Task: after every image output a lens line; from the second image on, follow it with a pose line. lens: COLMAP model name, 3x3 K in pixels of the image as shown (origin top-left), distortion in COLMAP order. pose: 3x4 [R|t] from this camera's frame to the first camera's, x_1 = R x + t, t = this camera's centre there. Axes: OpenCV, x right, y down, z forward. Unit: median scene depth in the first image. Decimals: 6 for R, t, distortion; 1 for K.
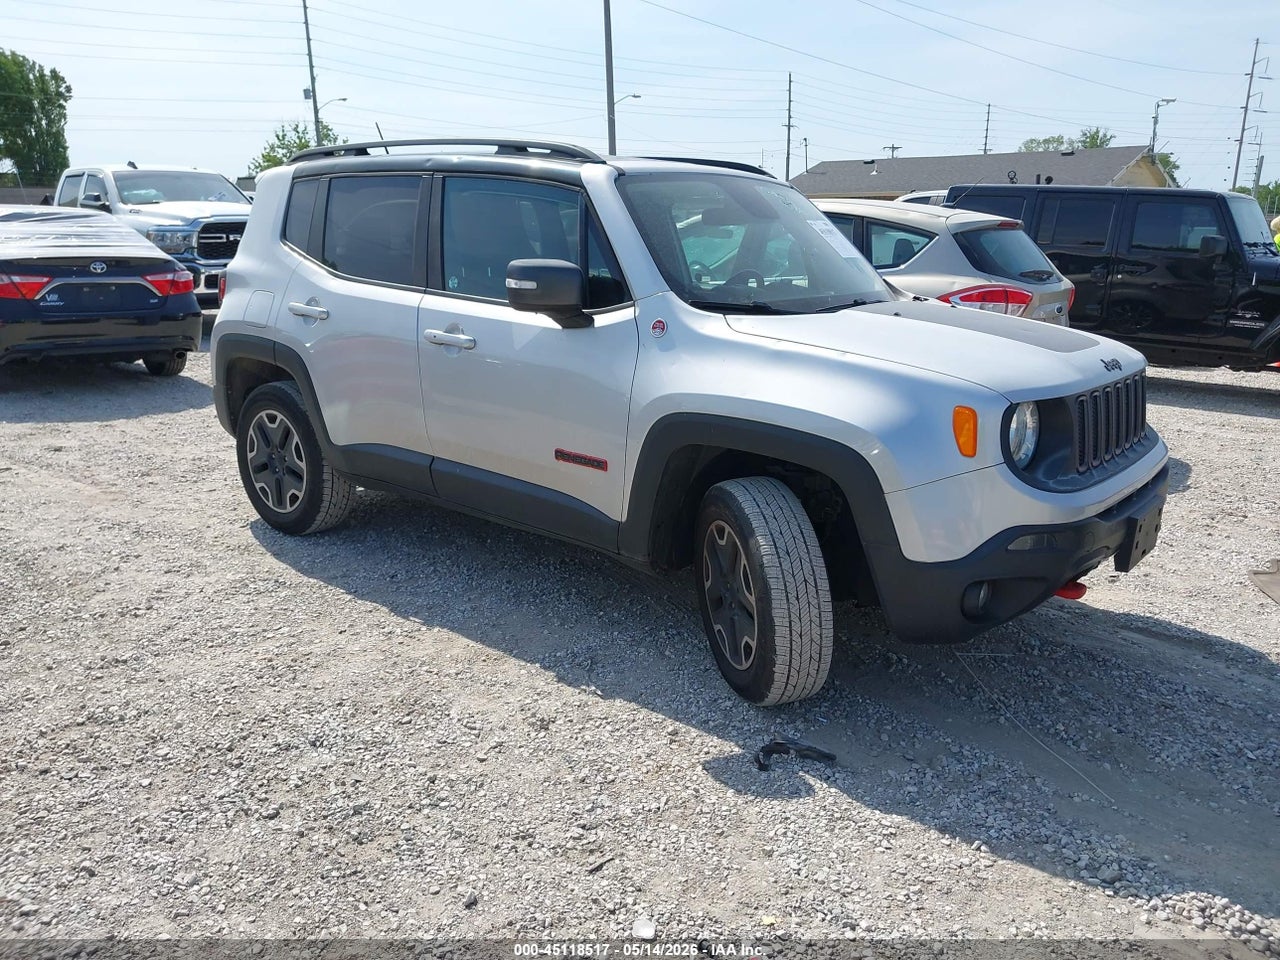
lens RADIAL K [[981.8, 0, 647.8], [0, 981.8, 497.0], [0, 0, 1]] dist [-0.009697, -0.002407]
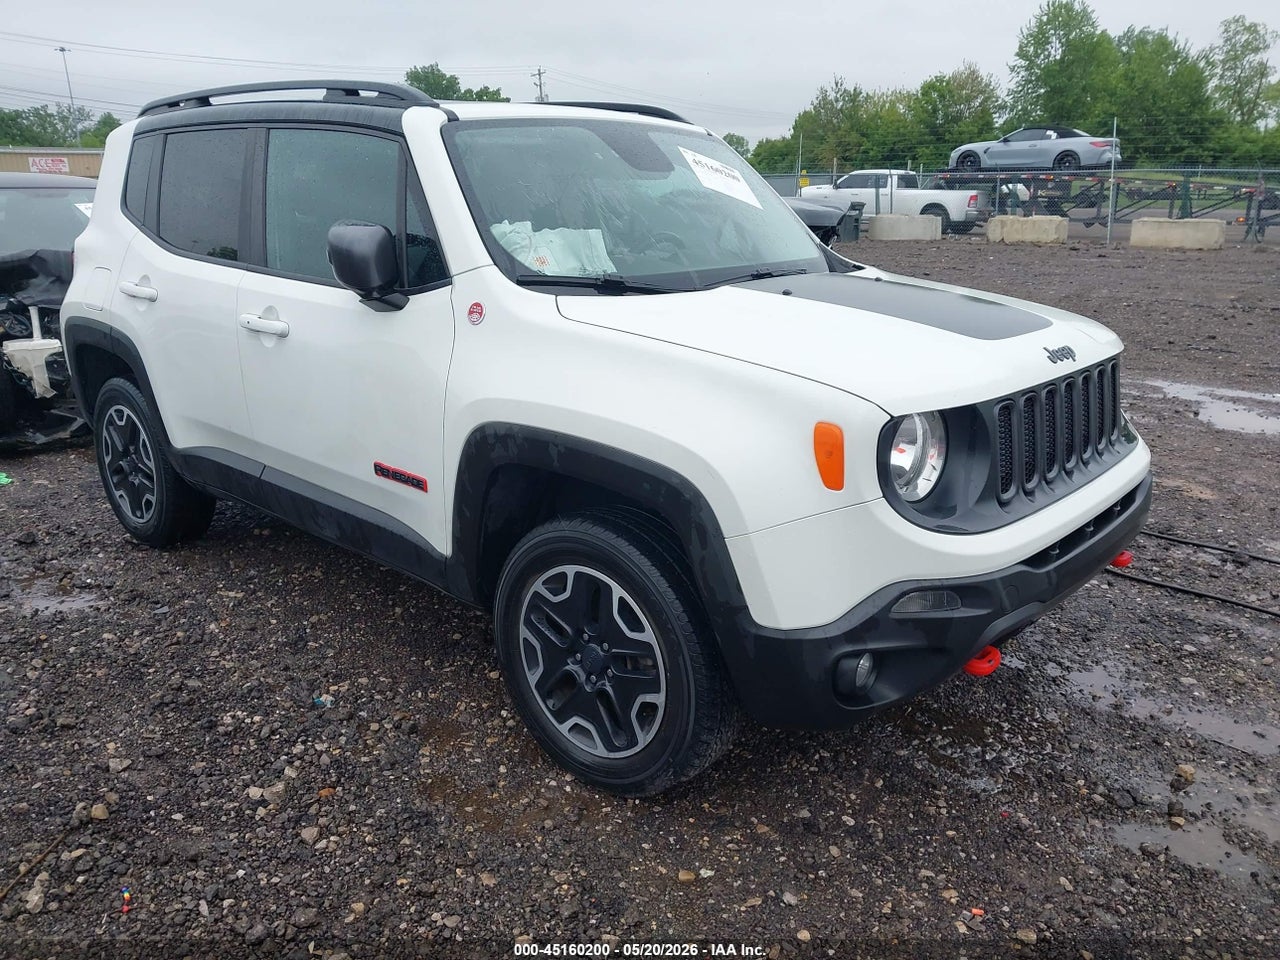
lens RADIAL K [[981.8, 0, 647.8], [0, 981.8, 497.0], [0, 0, 1]] dist [-0.009697, -0.002407]
pose [[0.998508, -0.002397, -0.054559, 0.178603], [0.004507, 0.999246, 0.038568, -0.051527], [0.054426, -0.038756, 0.997765, 0.201332]]
